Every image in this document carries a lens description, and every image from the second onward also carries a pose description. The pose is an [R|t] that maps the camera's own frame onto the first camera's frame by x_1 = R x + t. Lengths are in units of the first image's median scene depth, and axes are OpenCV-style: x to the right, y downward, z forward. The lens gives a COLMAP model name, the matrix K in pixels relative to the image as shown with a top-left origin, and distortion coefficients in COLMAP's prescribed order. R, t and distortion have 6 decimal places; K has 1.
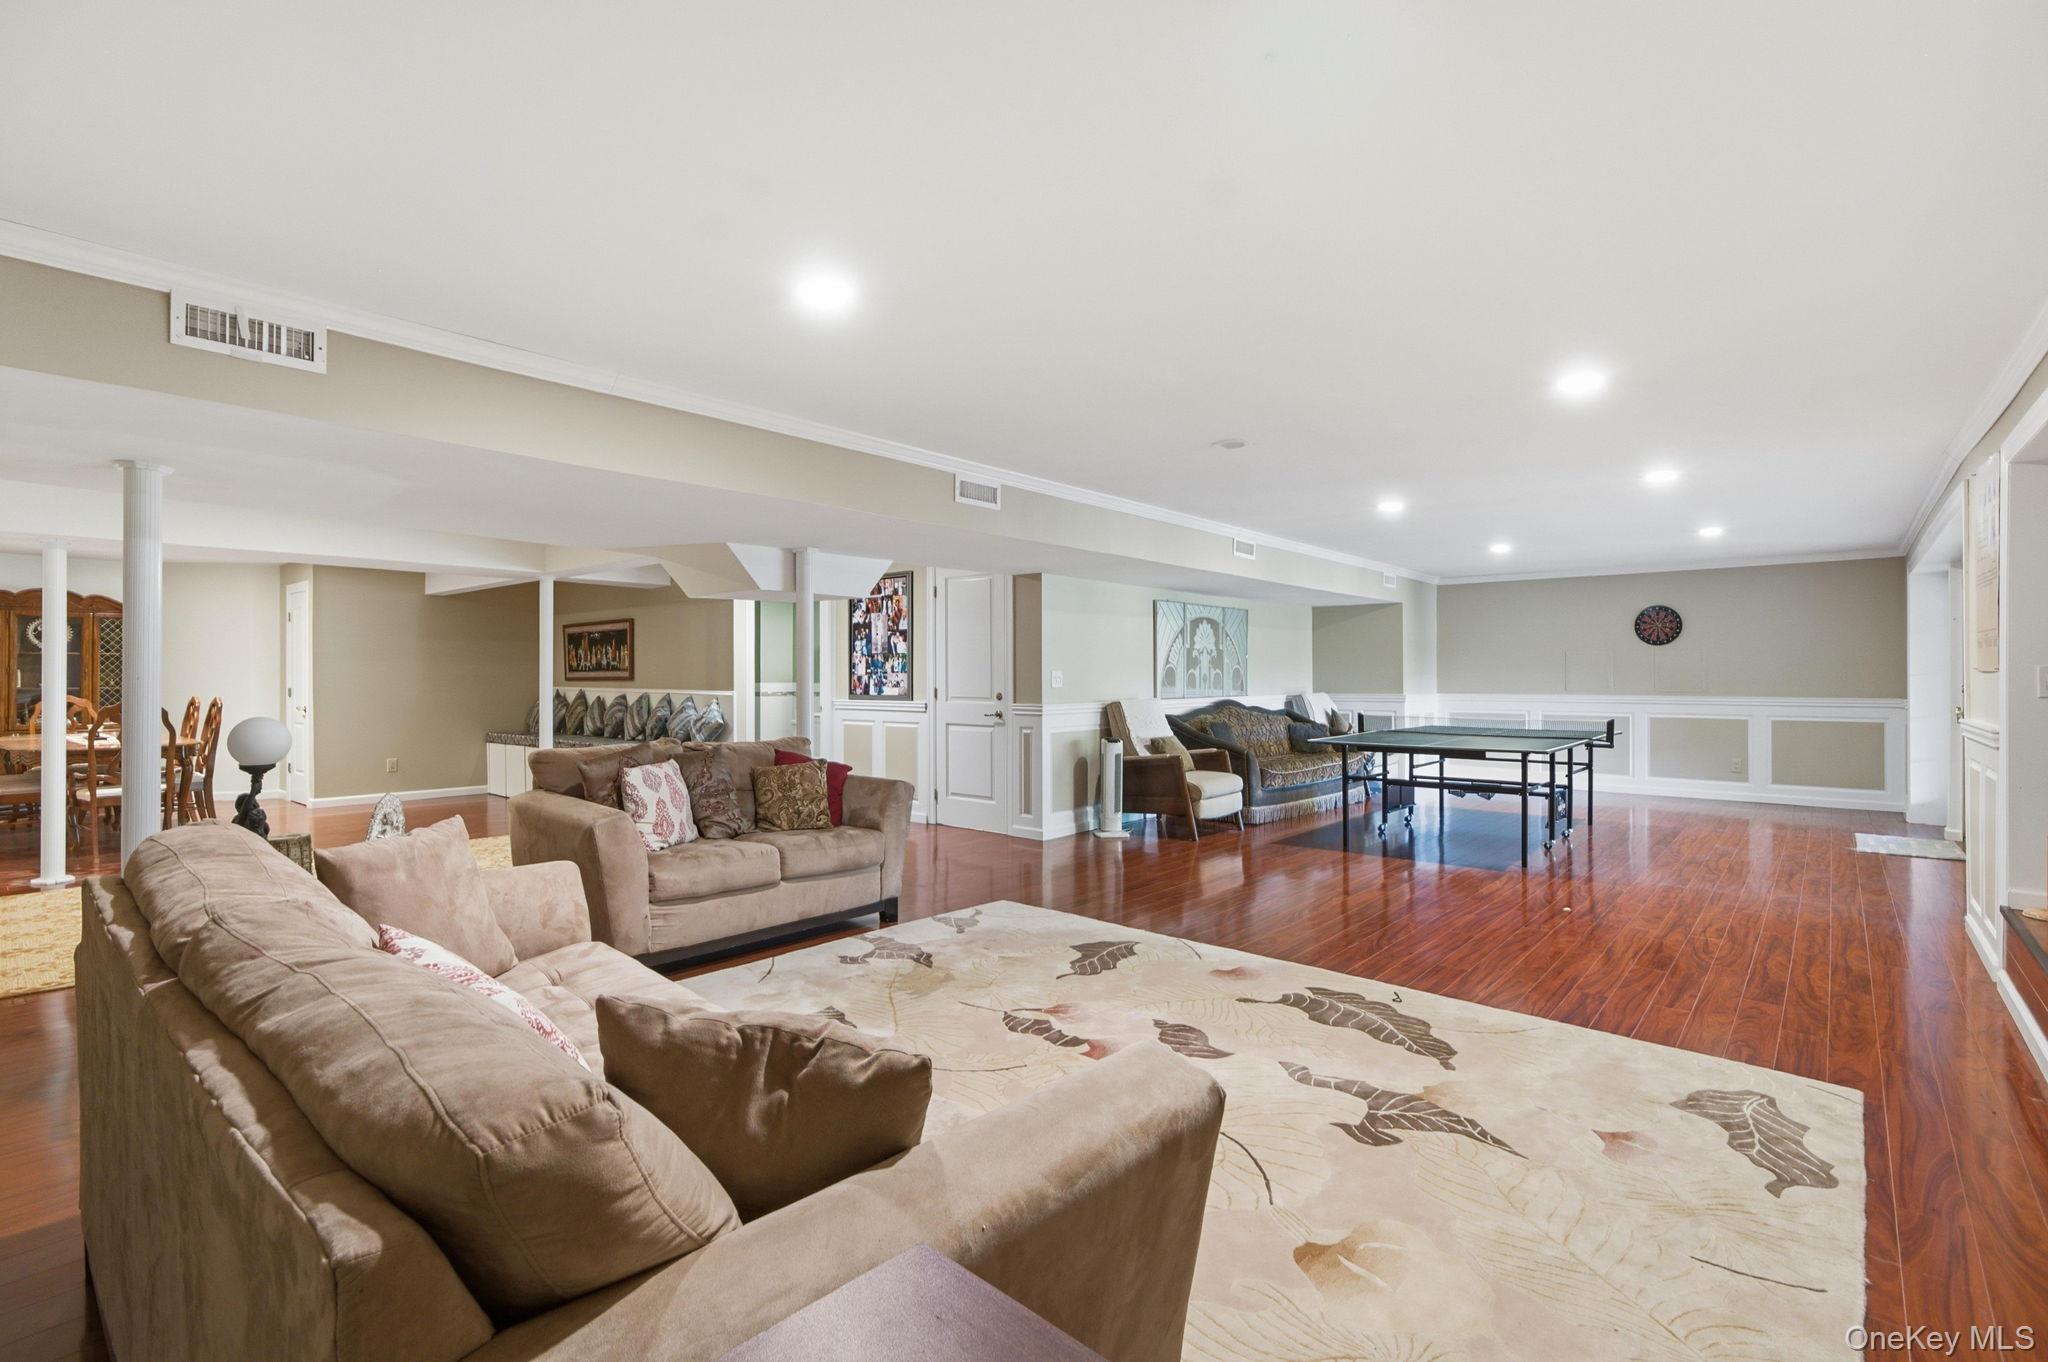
lens RADIAL K [[1042.1, 0, 1024.0], [0, 1042.1, 681.0], [0, 0, 1]] dist [0.001254, 0.000435]
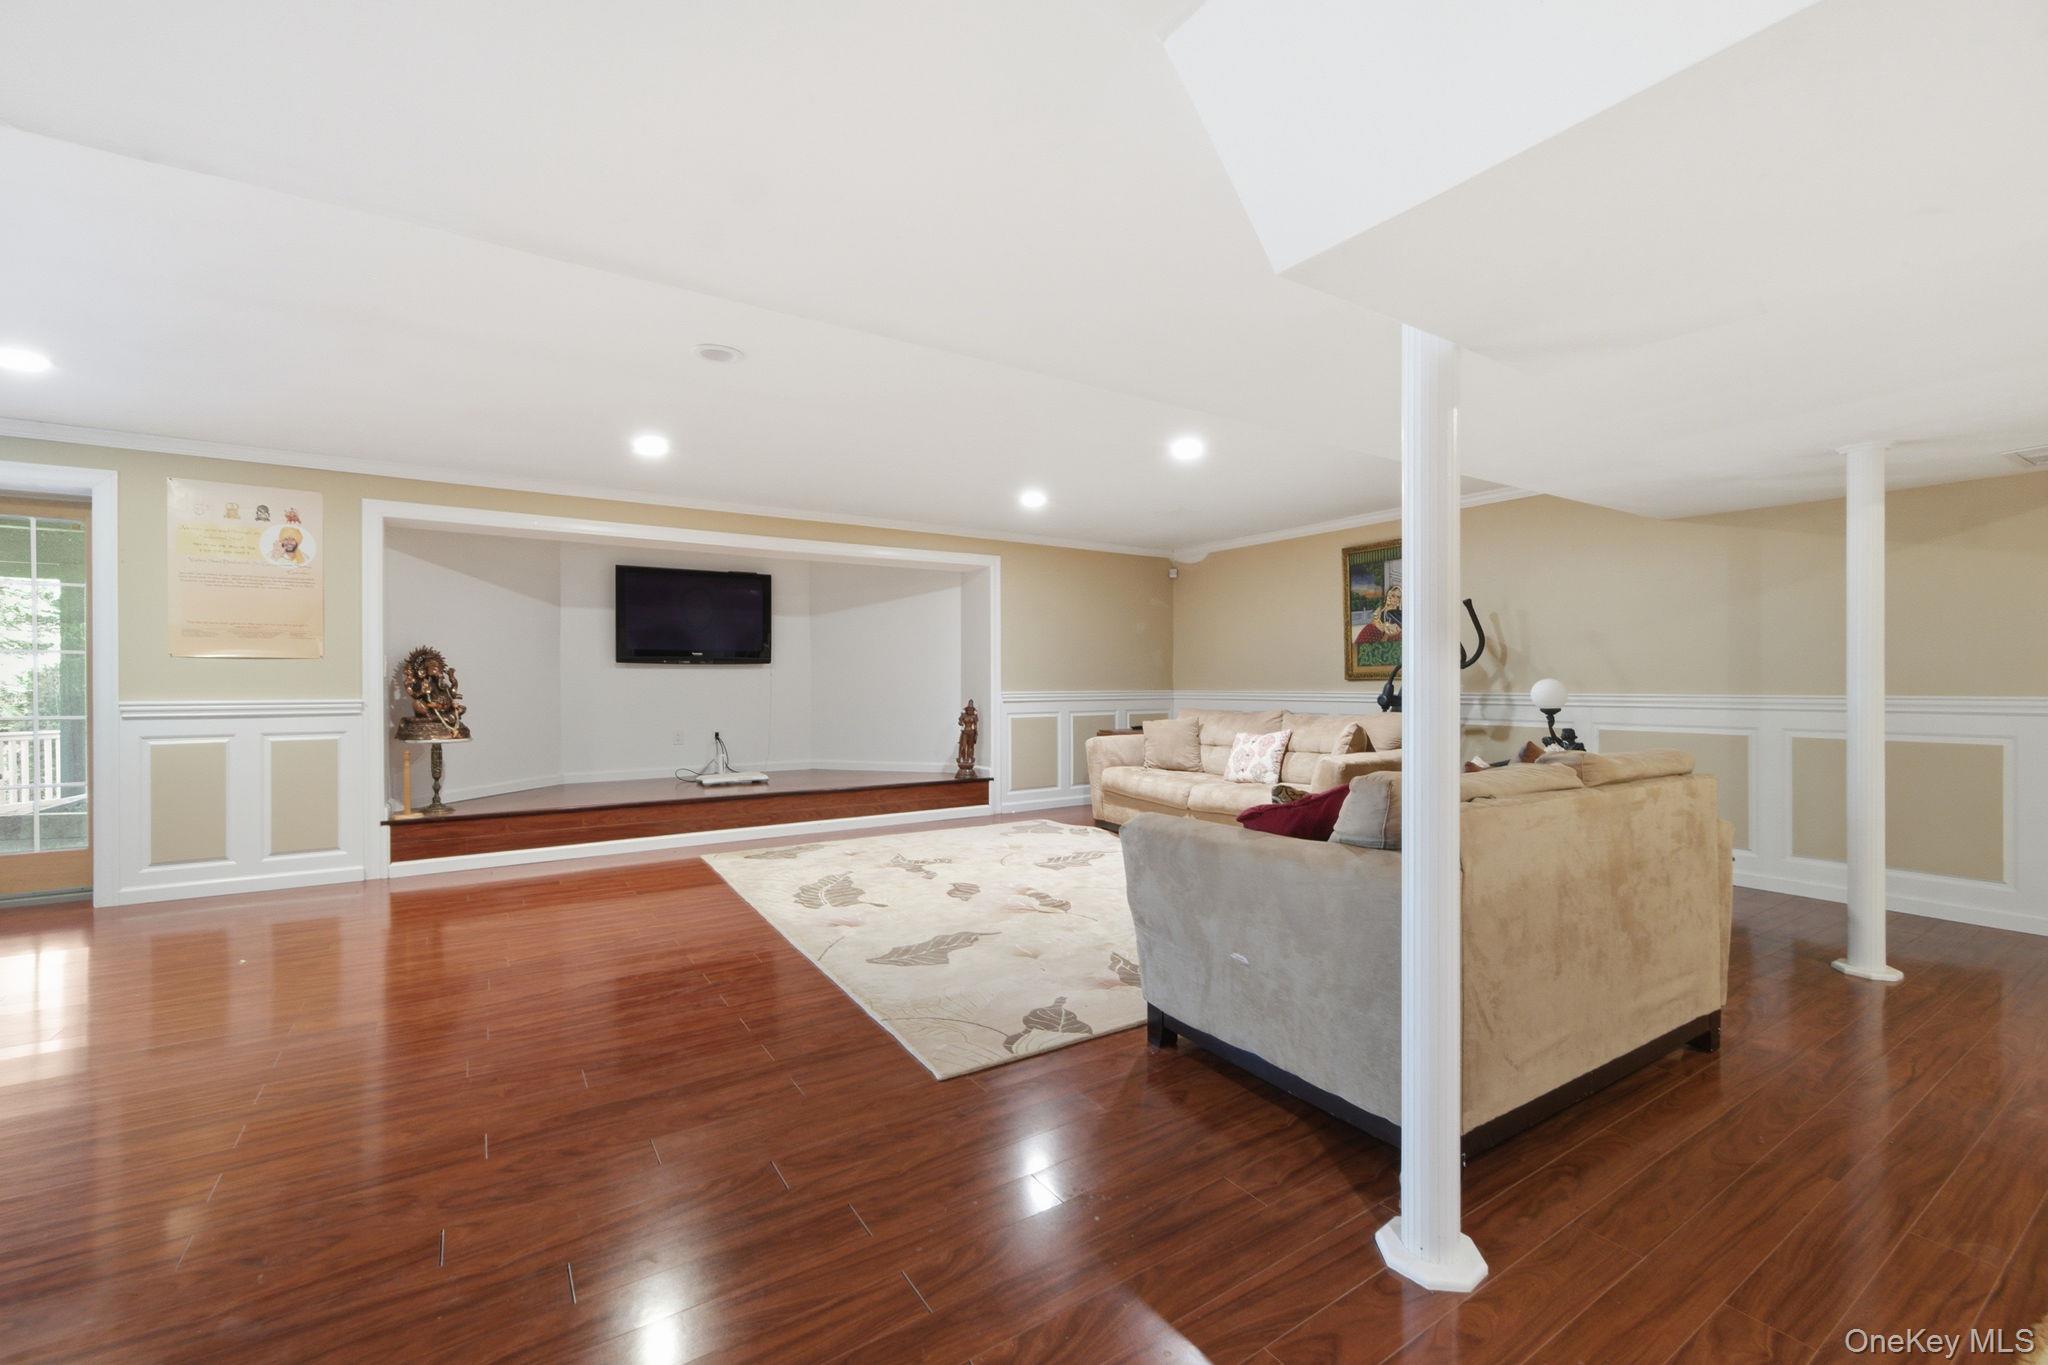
lens RADIAL K [[1042.1, 0, 1024.0], [0, 1042.1, 682.5], [0, 0, 1]] dist [0.001254, 0.000435]
pose [[-0.970871, 0.001755, 0.239596, -0.237861], [0.001885, 0.999998, 0.000314, 0.024382], [-0.239595, 0.000756, -0.970873, 1.940192]]
